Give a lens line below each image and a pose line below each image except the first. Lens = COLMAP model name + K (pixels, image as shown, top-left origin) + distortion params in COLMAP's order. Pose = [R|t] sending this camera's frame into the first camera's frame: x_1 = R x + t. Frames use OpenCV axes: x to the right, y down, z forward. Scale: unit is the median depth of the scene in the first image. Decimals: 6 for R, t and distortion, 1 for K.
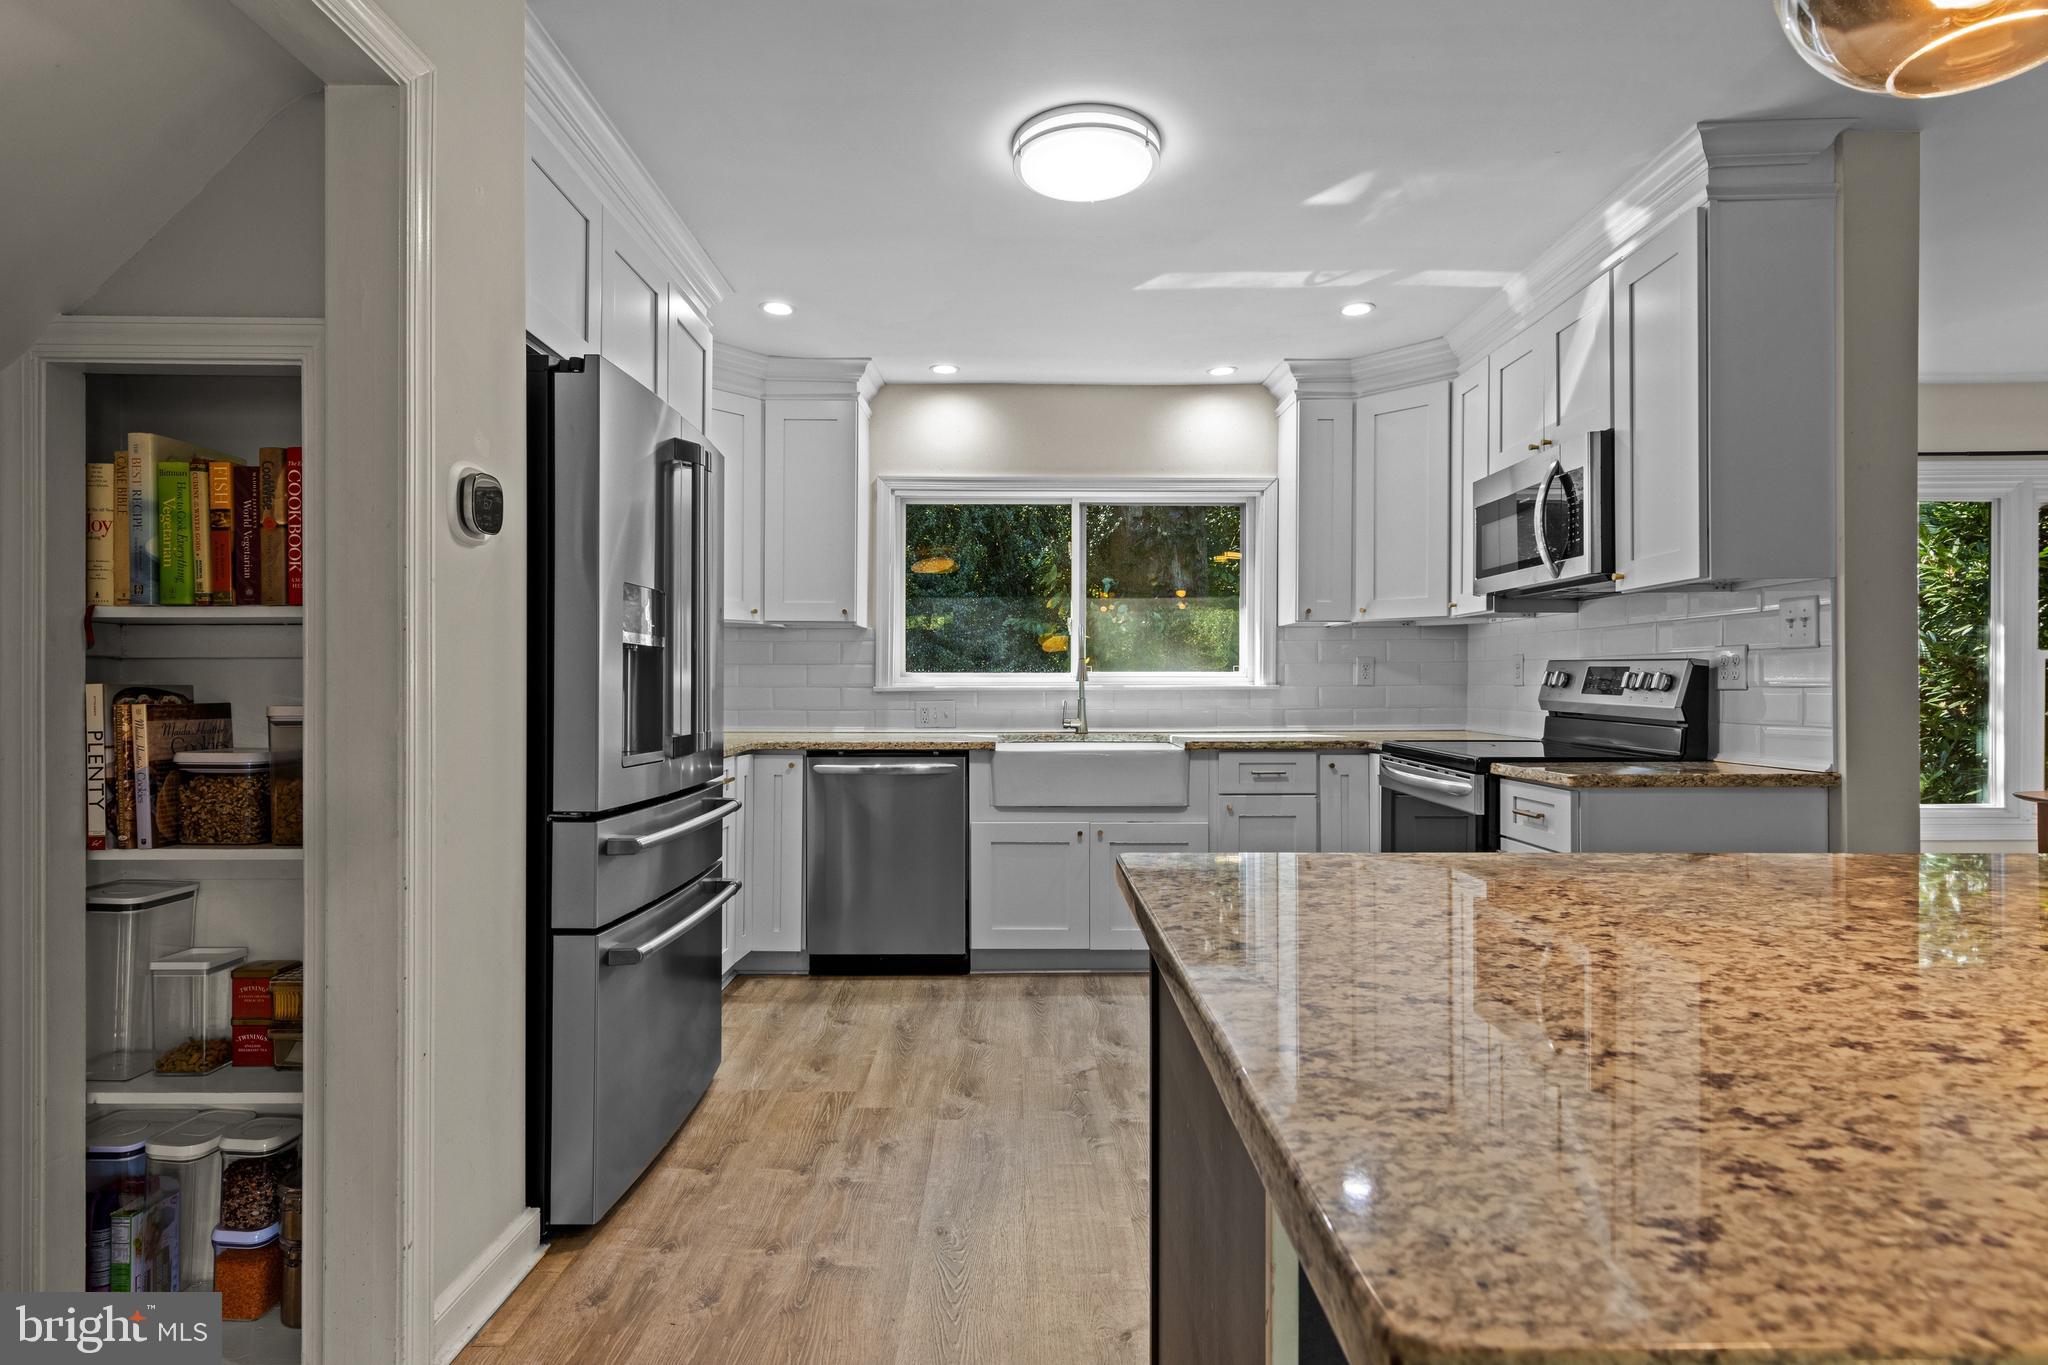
lens RADIAL K [[1047.1, 0, 1025.0], [0, 1047.1, 685.8], [0, 0, 1]] dist [0.010629, -0.003517]
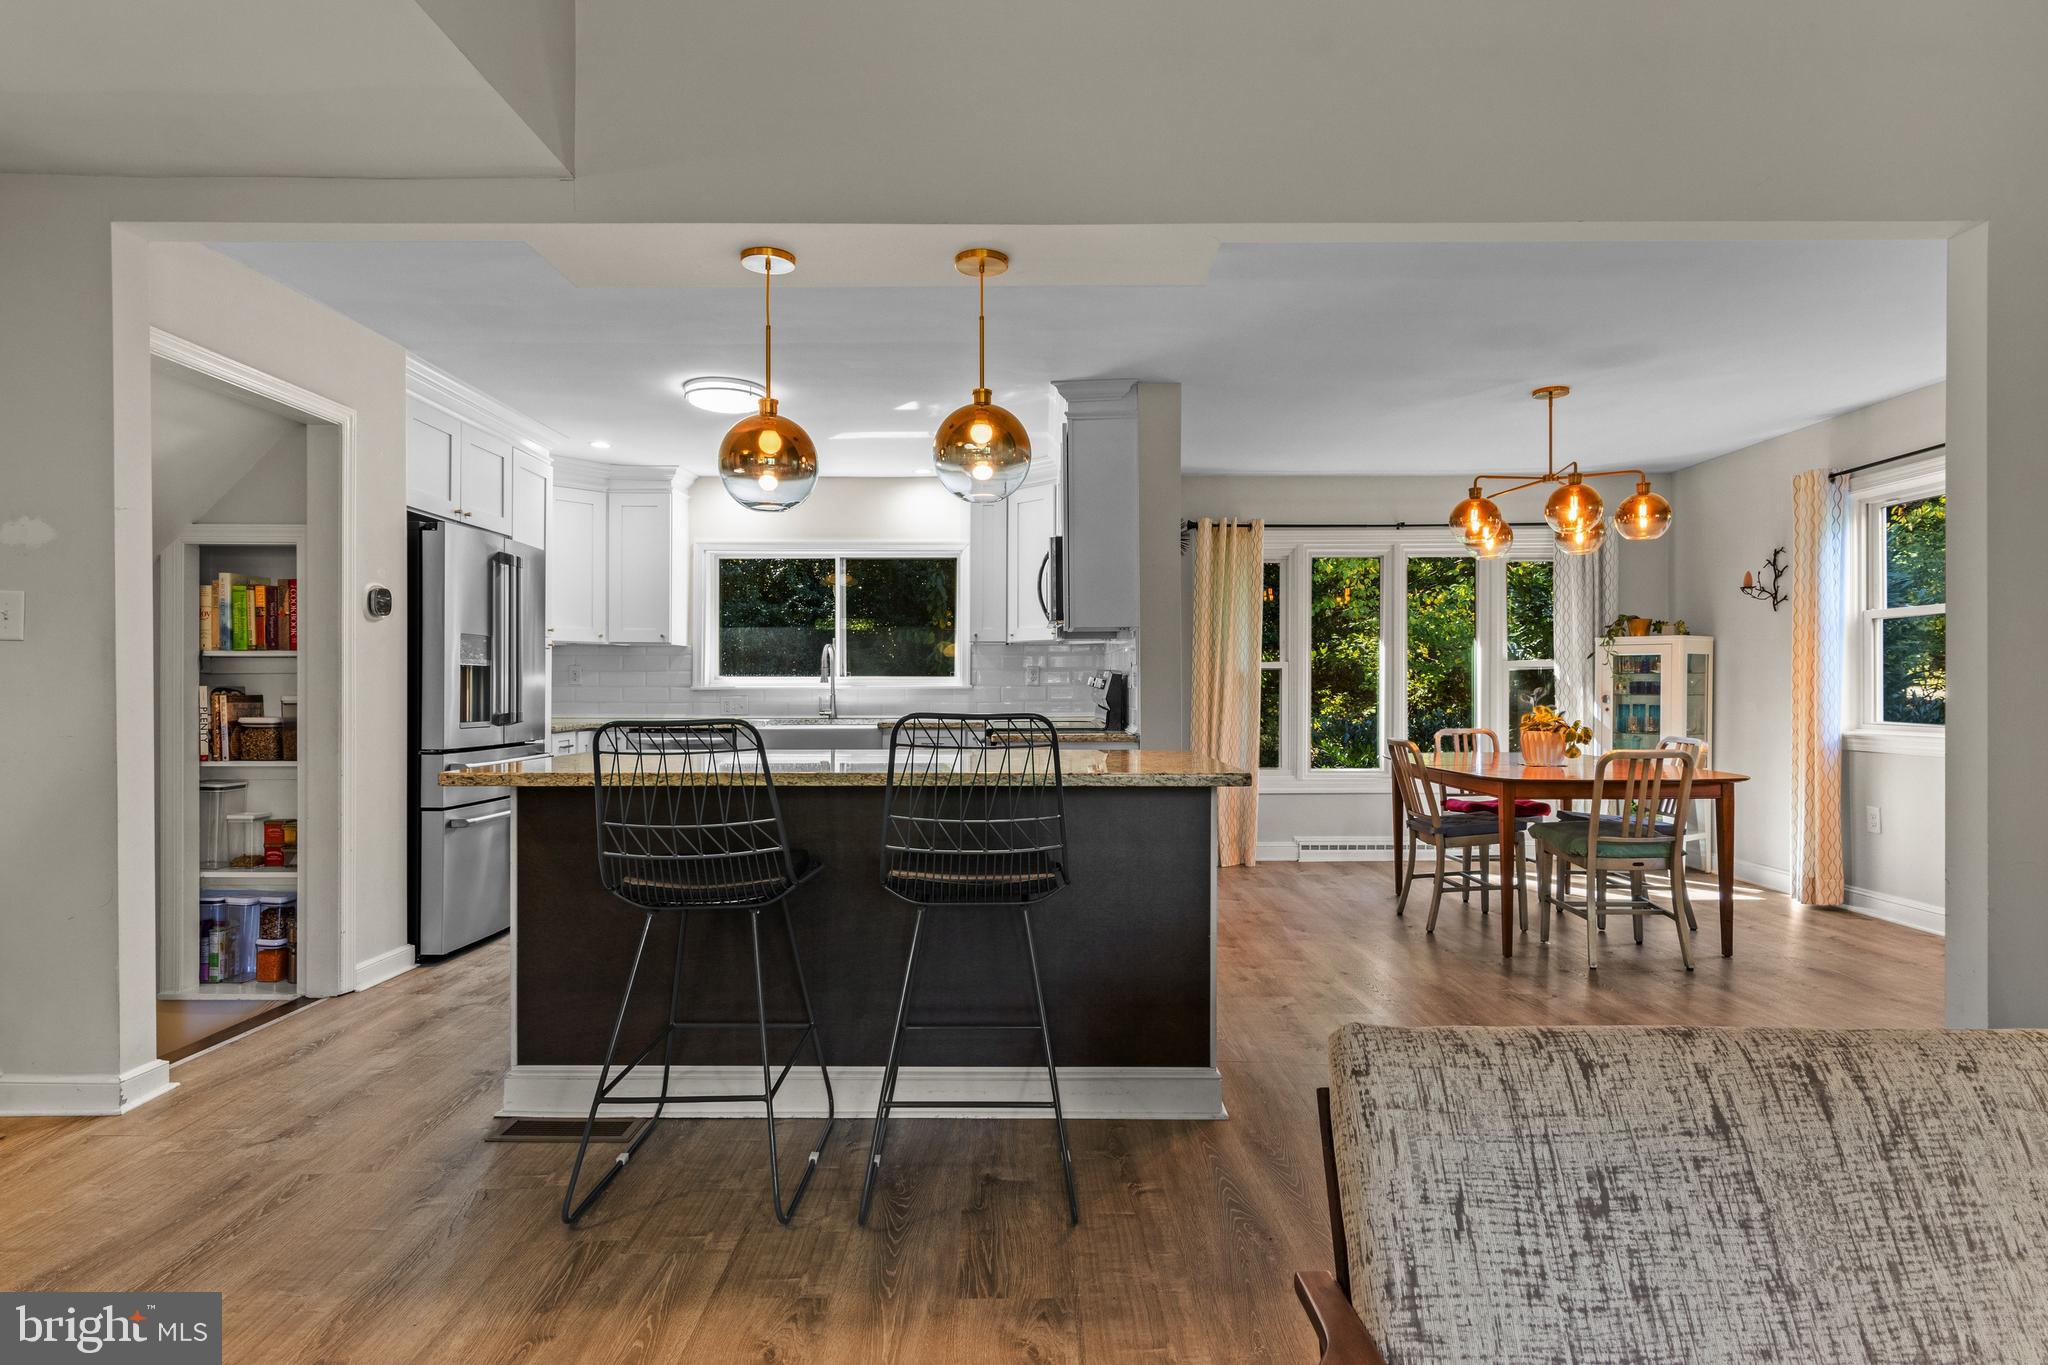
lens RADIAL K [[1069.9, 0, 1024.4], [0, 1069.9, 682.8], [0, 0, 1]] dist [0.005733, -0.000004]
pose [[0.999950, -0.001165, -0.009921, 0.829844], [0.001154, 0.999999, -0.001182, -0.003739], [0.009922, 0.001170, 0.999950, -1.189992]]
